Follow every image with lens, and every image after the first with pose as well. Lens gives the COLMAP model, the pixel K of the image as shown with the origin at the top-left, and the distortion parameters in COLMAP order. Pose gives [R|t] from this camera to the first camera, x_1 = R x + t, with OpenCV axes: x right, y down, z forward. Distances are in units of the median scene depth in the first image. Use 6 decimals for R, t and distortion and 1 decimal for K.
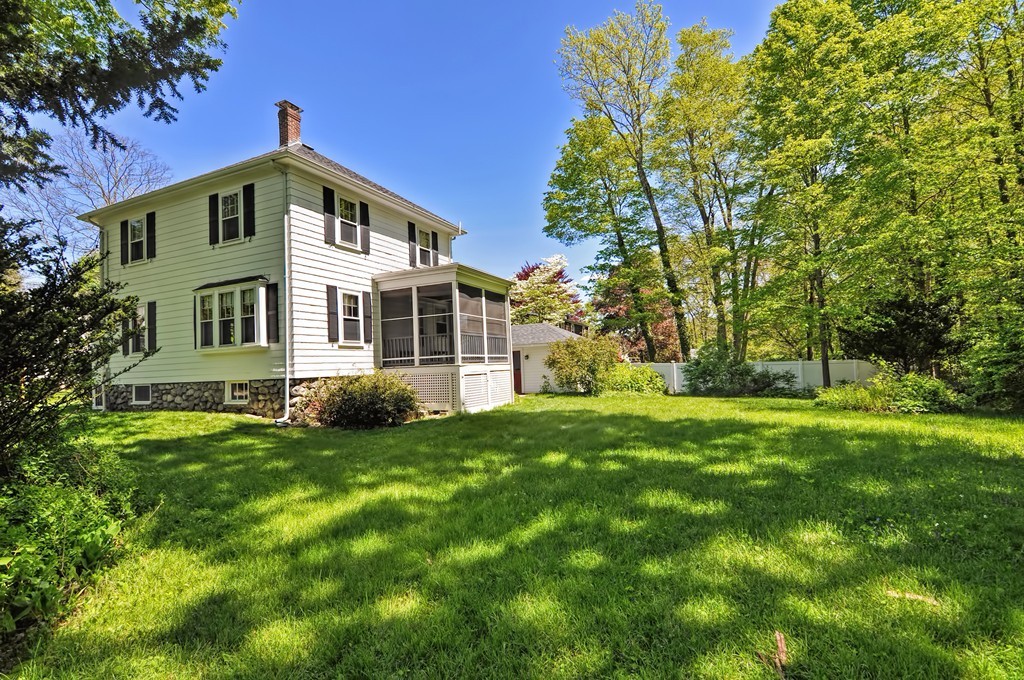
lens RADIAL K [[494.5, 0, 508.8], [0, 494.5, 346.6], [0, 0, 1]] dist [-0.020145, -0.000772]
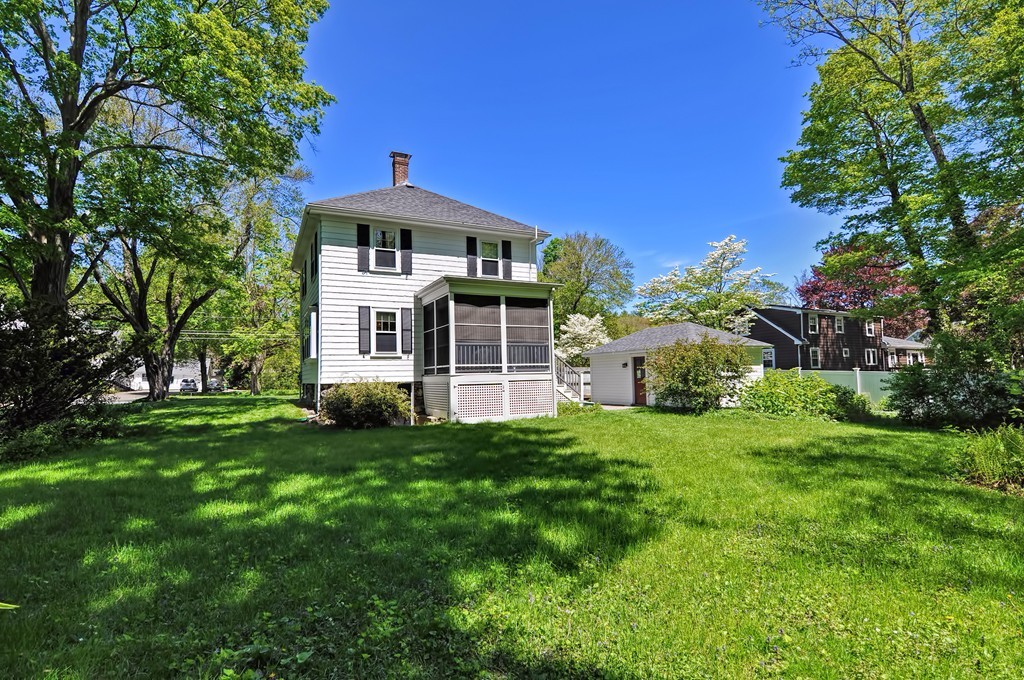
lens RADIAL K [[496.5, 0, 512.0], [0, 496.5, 340.0], [0, 0, 1]] dist [-0.000143, -0.000064]
pose [[0.772377, -0.024558, -0.634689, 0.638956], [0.016736, 0.999692, -0.018315, -0.013716], [0.634944, 0.003524, 0.772550, 0.286238]]
